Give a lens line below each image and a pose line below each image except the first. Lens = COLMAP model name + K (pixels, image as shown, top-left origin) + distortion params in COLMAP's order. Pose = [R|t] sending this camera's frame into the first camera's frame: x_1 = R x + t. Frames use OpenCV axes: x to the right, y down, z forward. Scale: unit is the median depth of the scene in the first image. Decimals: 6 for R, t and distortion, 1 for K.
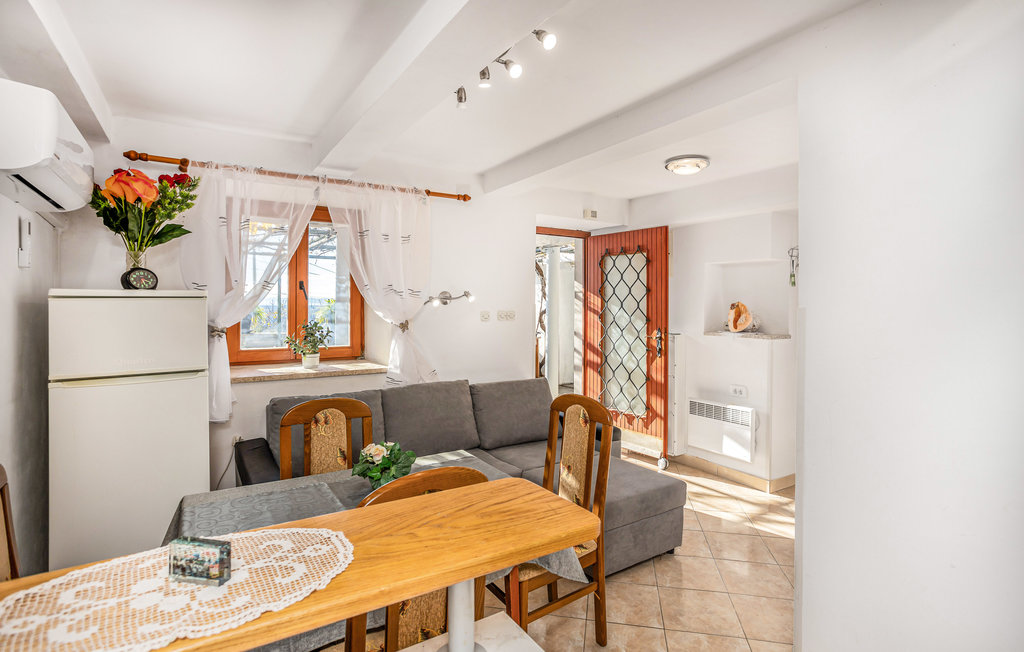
lens RADIAL K [[512.4, 0, 512.0], [0, 512.4, 326.0], [0, 0, 1]] dist [0.002379, 0.000920]
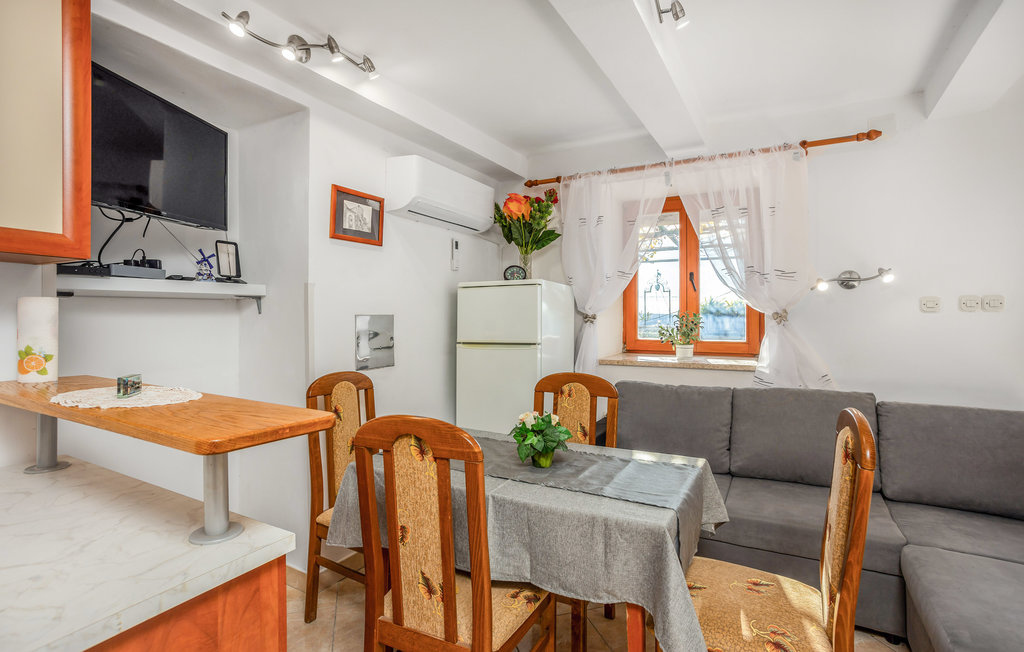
lens RADIAL K [[512.4, 0, 512.0], [0, 512.4, 326.0], [0, 0, 1]] dist [0.002379, 0.000920]
pose [[0.482444, 0.011655, -0.875849, 0.346172], [-0.035038, 0.999368, -0.006001, 0.040882], [0.875226, 0.033584, 0.482547, 0.273967]]
